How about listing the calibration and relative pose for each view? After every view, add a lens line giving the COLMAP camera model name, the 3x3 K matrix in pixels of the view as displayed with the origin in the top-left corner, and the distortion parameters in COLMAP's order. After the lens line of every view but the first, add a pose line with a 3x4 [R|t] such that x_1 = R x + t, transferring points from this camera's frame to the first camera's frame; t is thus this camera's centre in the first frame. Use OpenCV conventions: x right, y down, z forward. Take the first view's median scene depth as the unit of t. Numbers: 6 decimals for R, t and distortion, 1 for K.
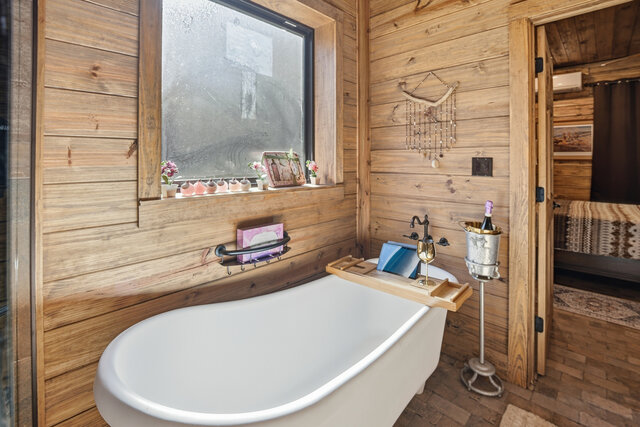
lens RADIAL K [[302.0, 0, 319.4], [0, 302.0, 158.4], [0, 0, 1]] dist [-0.022289, 0.000307]
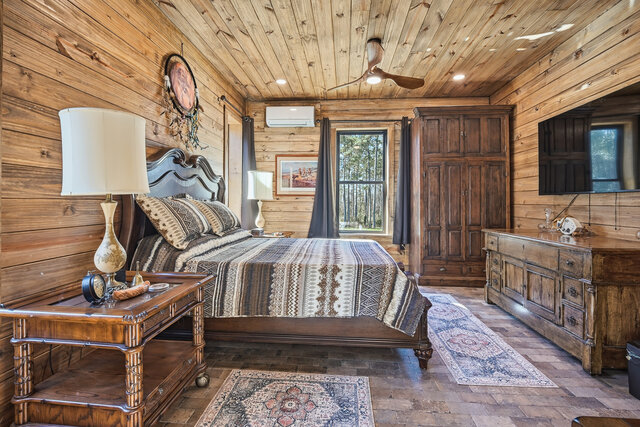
lens RADIAL K [[285.8, 0, 321.8], [0, 285.8, 201.4], [0, 0, 1]] dist [-0.001251, -0.015816]
pose [[0.775031, 0.003436, 0.631913, 0.499030], [-0.005654, 0.999983, 0.001498, 0.039485], [-0.631897, -0.004734, 0.775038, 0.402346]]
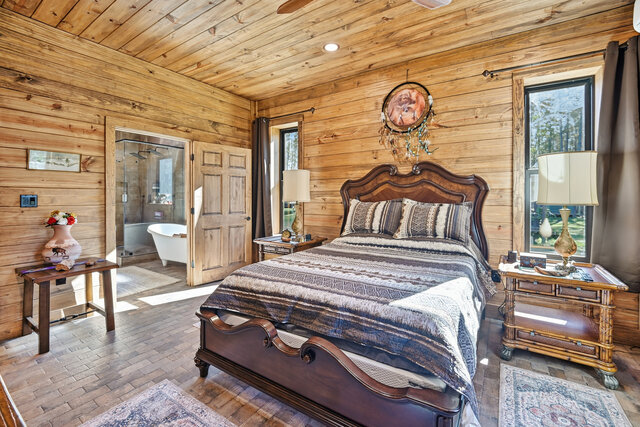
lens RADIAL K [[276.1, 0, 318.5], [0, 276.1, 200.9], [0, 0, 1]] dist [-0.014818, 0.000852]
pose [[0.167989, 0.008203, -0.985755, 1.762501], [0.002207, 0.999960, 0.008698, 0.016462], [0.985786, -0.003637, 0.167964, 0.918843]]
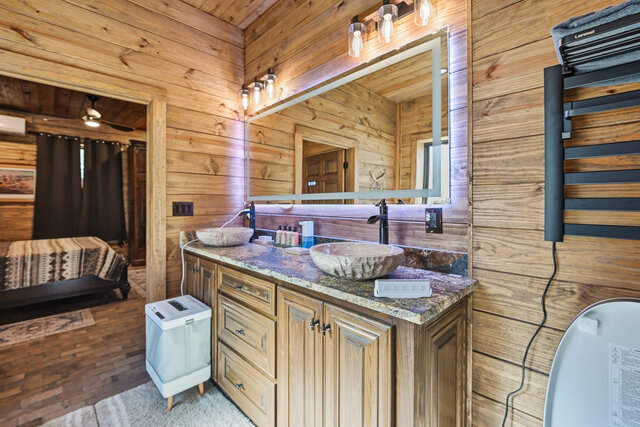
lens RADIAL K [[276.1, 0, 318.5], [0, 276.1, 200.9], [0, 0, 1]] dist [-0.014818, 0.000852]
pose [[0.029893, 0.000364, 0.999553, -0.080335], [-0.004035, 0.999992, -0.000243, -0.006220], [-0.999545, -0.004026, 0.029894, -0.120595]]
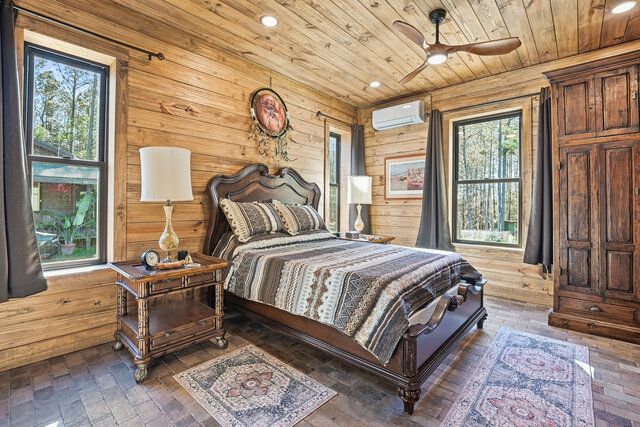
lens RADIAL K [[288.5, 0, 320.7], [0, 288.5, 203.0], [0, 0, 1]] dist [0.001308, -0.015392]
pose [[0.999635, 0.002244, 0.026928, 0.918074], [-0.002093, 0.999982, -0.005647, 0.039887], [-0.026940, 0.005589, 0.999621, 0.233549]]
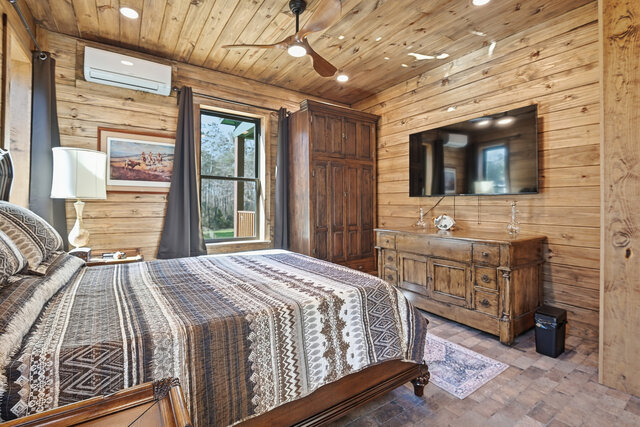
lens RADIAL K [[288.5, 0, 320.7], [0, 288.5, 203.0], [0, 0, 1]] dist [0.001308, -0.015392]
pose [[0.214731, 0.001887, 0.976671, 0.494511], [-0.007255, 0.999974, -0.000337, 0.042862], [-0.976646, -0.007014, 0.214739, 0.832203]]
